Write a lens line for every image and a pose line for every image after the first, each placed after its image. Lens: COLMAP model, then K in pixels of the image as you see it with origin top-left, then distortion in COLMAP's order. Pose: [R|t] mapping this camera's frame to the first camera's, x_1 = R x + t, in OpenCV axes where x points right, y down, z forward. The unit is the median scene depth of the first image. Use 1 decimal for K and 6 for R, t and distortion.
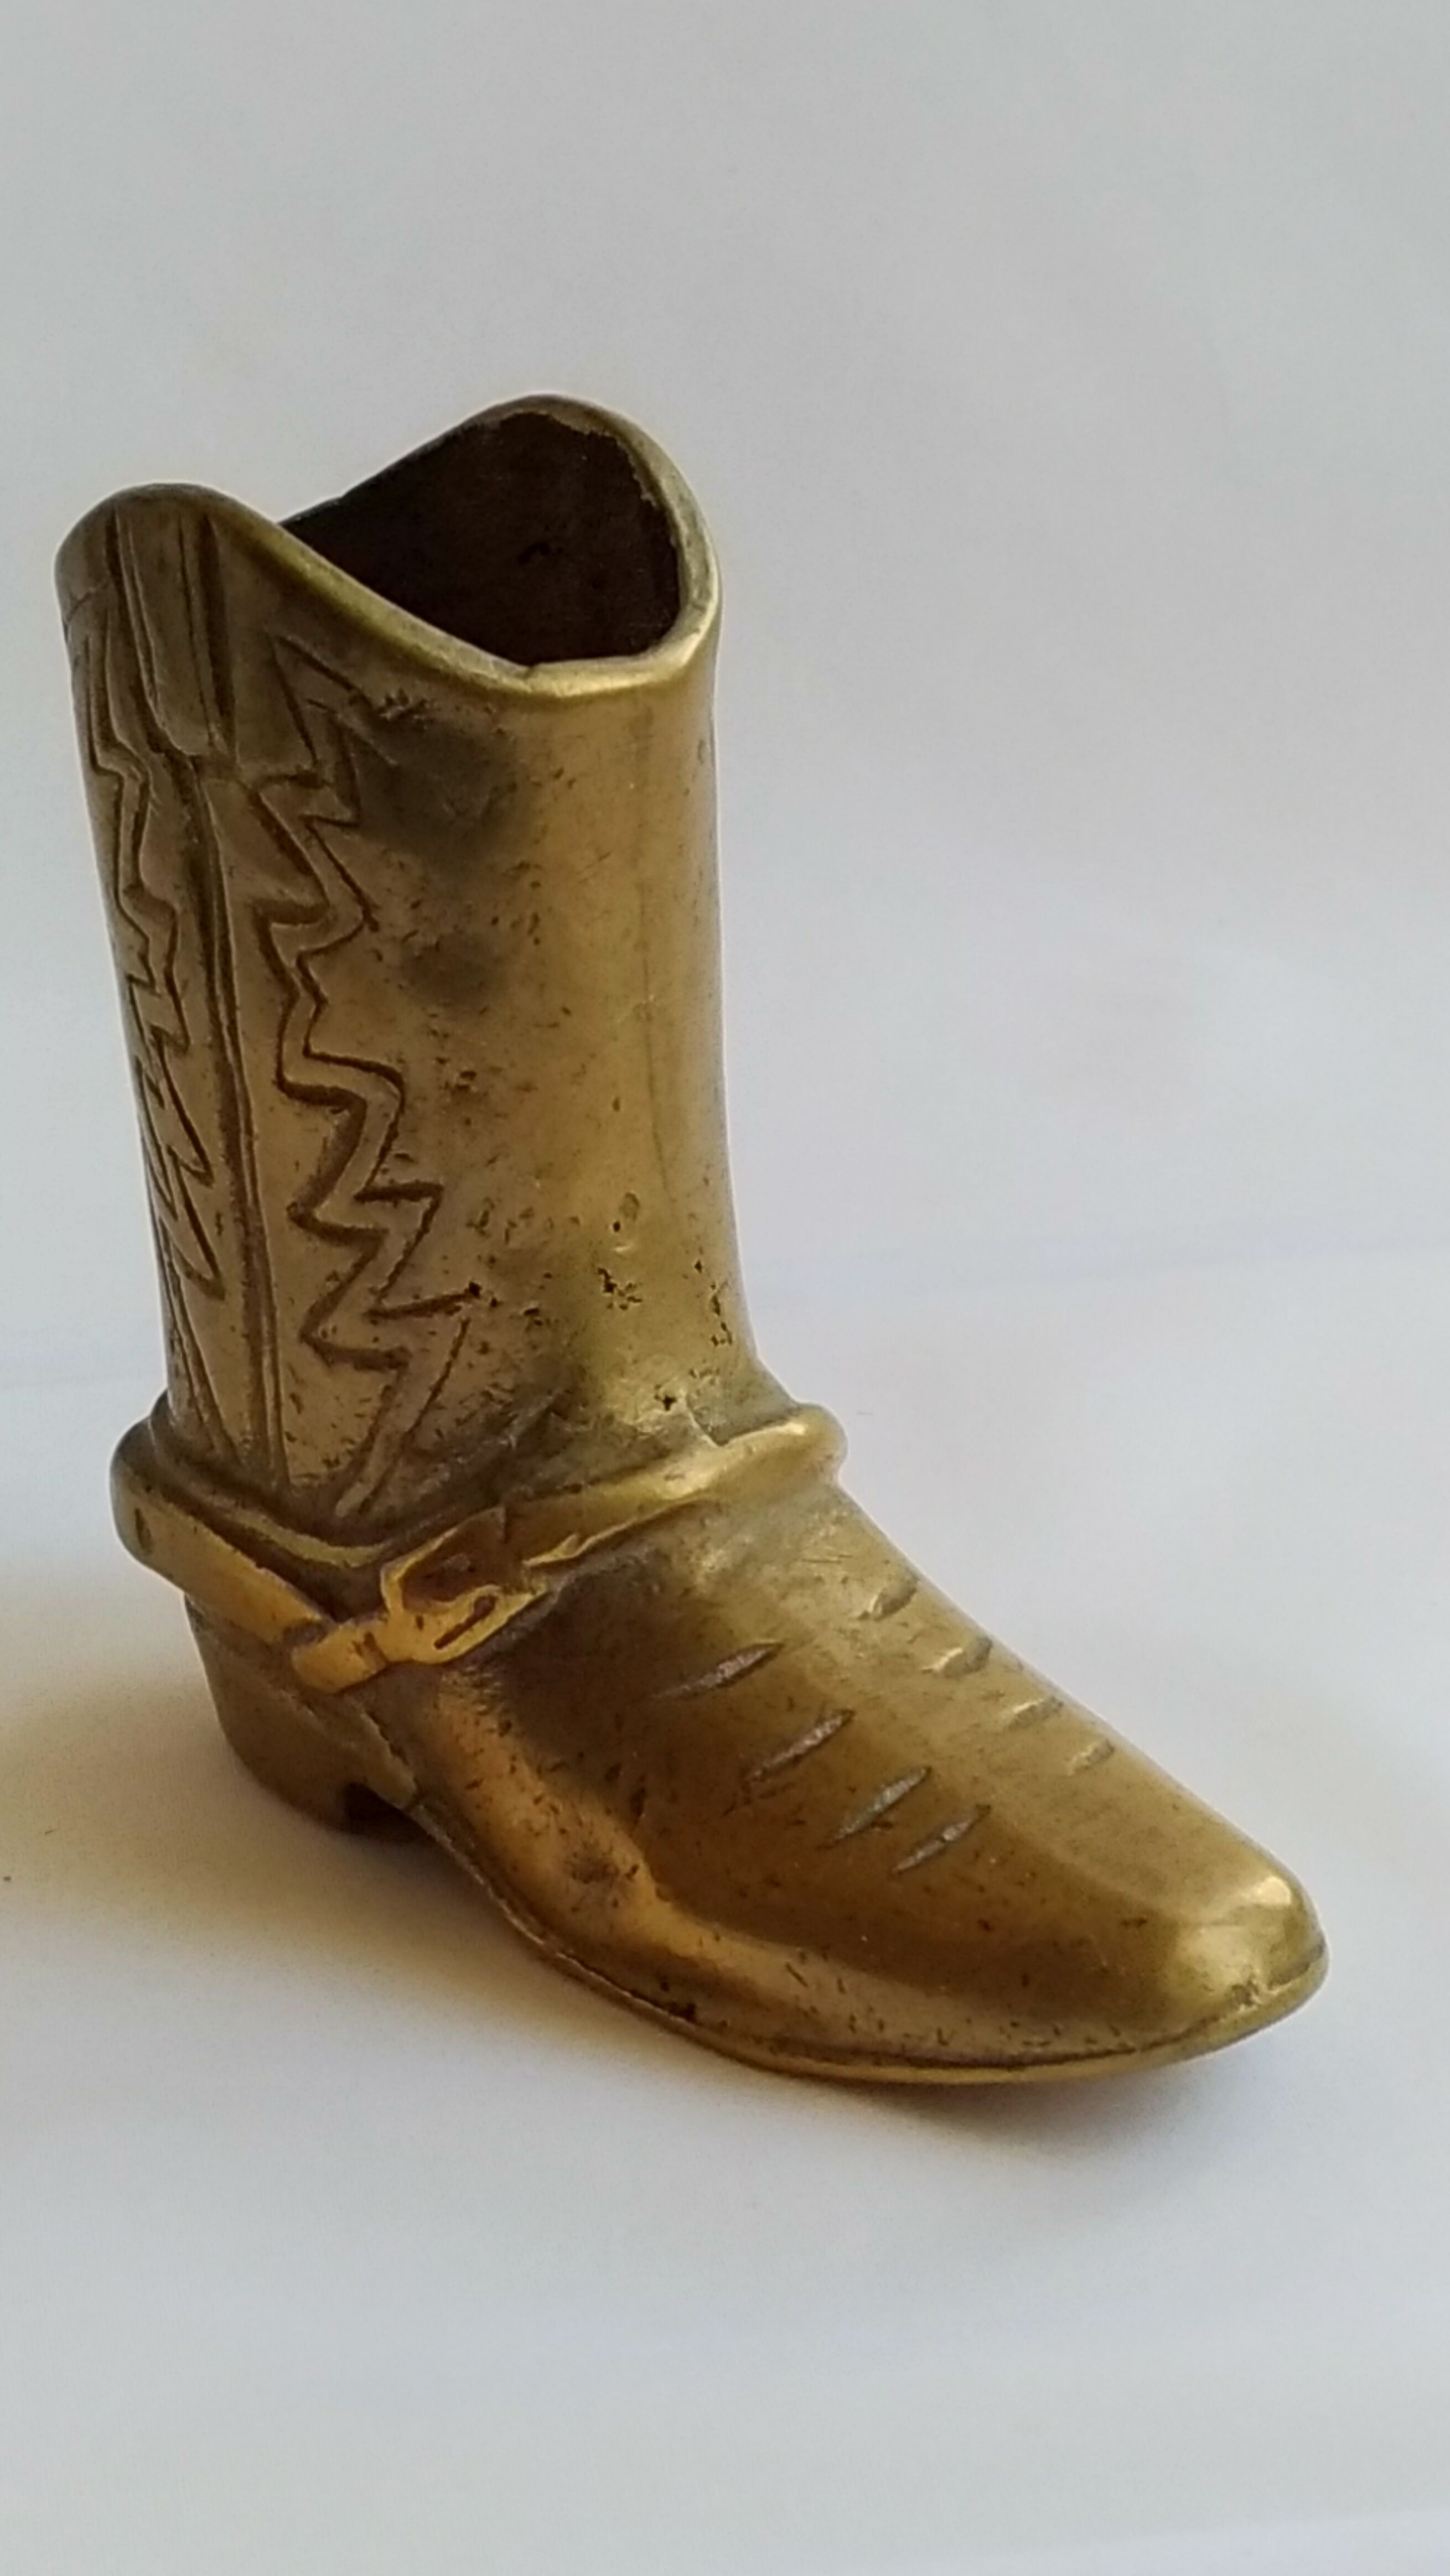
lens RADIAL K [[5606.0, 0, 725.0], [0, 5606.0, 1288.0], [0, 0, 1]] dist [0.190745, -0.065563]
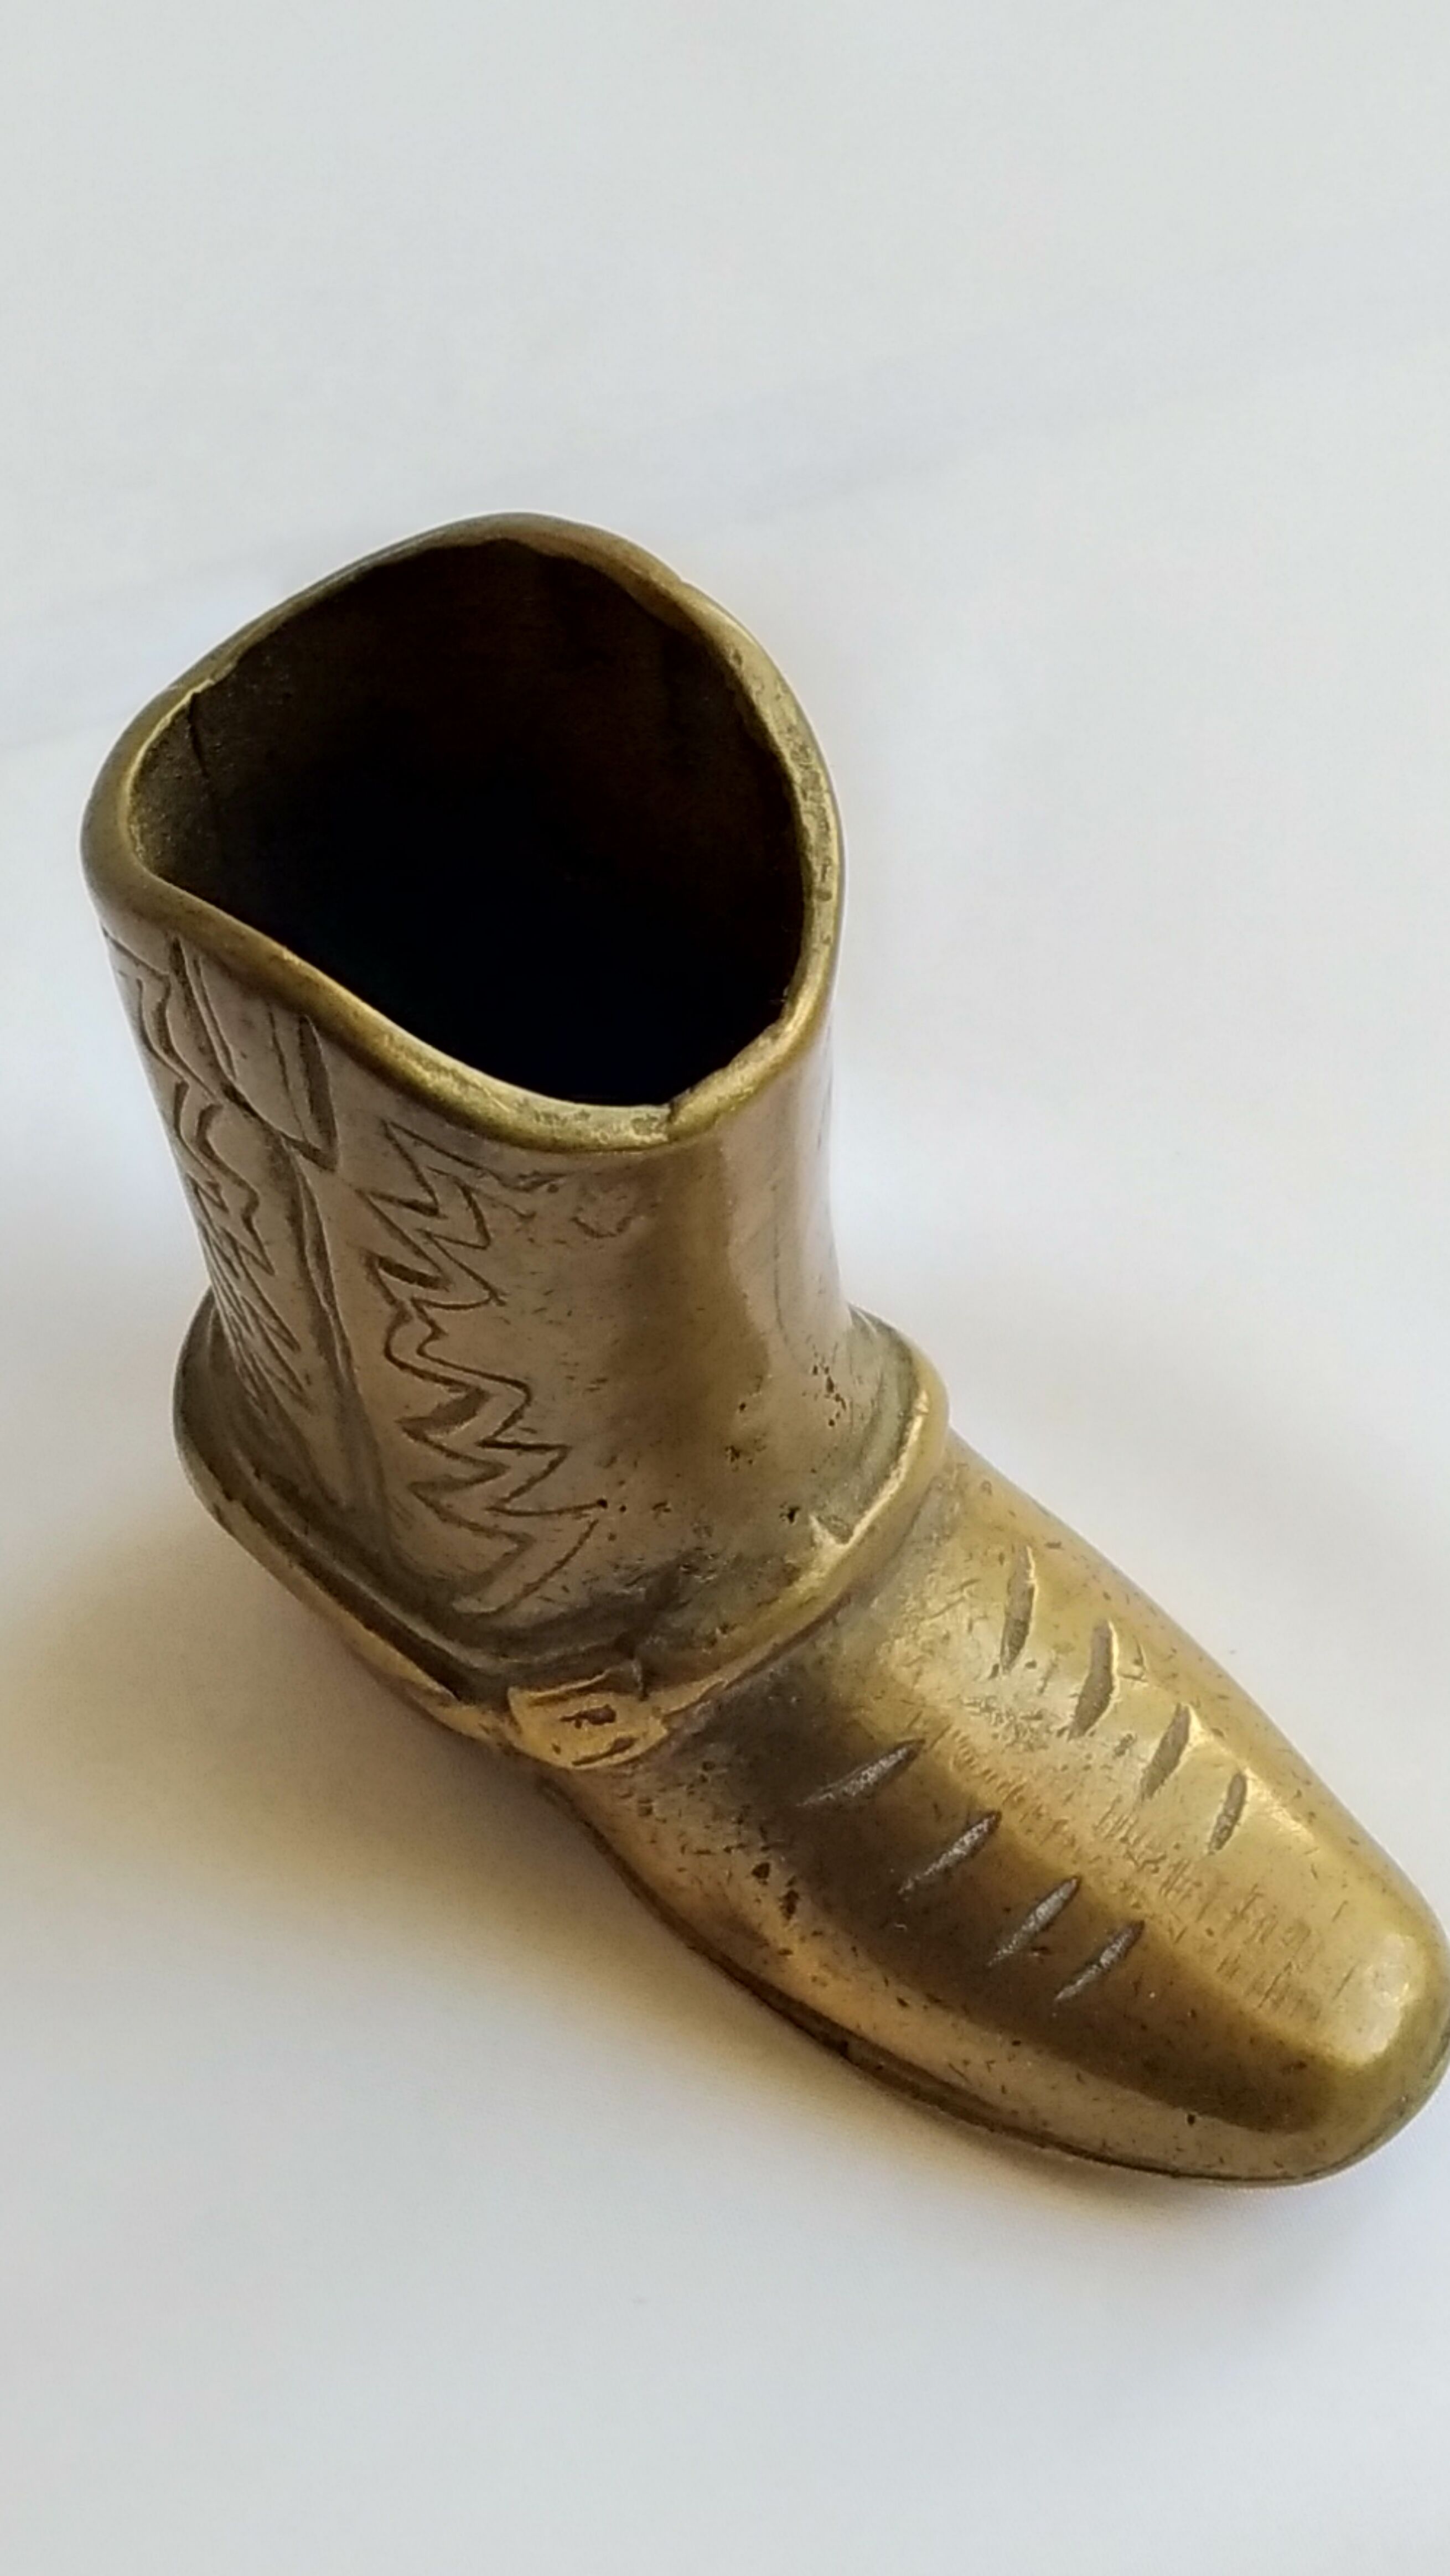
lens RADIAL K [[5606.0, 0, 725.0], [0, 5606.0, 1288.0], [0, 0, 1]] dist [0.190745, -0.065563]
pose [[0.992536, -0.093570, 0.078210, -0.096009], [0.028430, 0.801185, 0.597741, -0.604436], [-0.118591, -0.591056, 0.797865, 0.256360]]
